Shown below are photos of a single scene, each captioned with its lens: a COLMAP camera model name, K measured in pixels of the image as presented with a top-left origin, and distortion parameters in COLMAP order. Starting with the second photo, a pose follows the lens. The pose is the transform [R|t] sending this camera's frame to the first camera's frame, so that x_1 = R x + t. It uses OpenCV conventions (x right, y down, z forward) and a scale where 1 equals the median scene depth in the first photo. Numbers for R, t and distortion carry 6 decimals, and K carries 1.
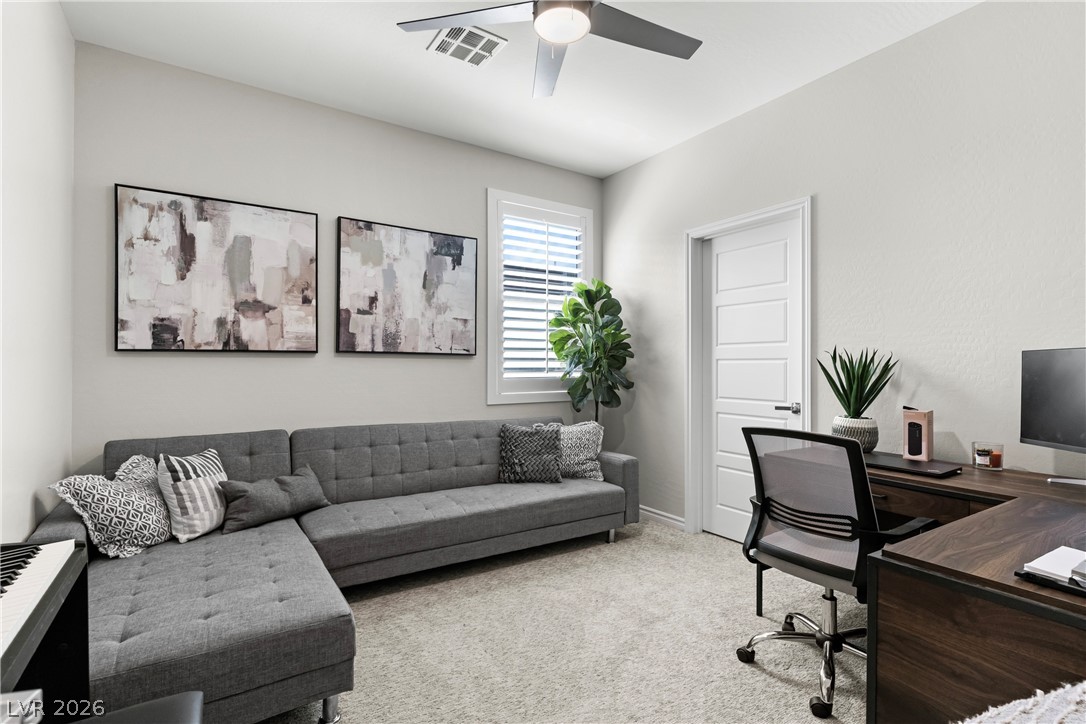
lens RADIAL K [[515.2, 0, 547.1], [0, 515.2, 361.7], [0, 0, 1]] dist [-0.000502, 0.000902]
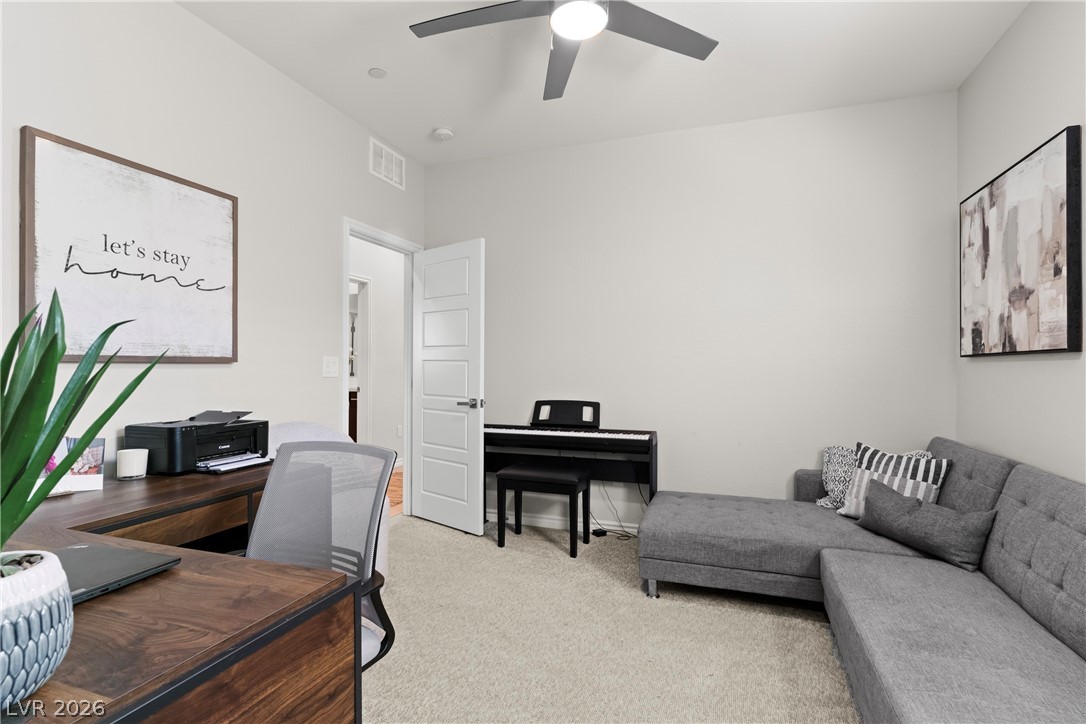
lens RADIAL K [[515.2, 0, 547.7], [0, 515.2, 365.2], [0, 0, 1]] dist [-0.000502, 0.000902]
pose [[-0.793438, -0.009826, -0.608572, 0.456361], [-0.007357, 0.999951, -0.006554, 0.008390], [0.608607, -0.000723, -0.793472, 1.198040]]
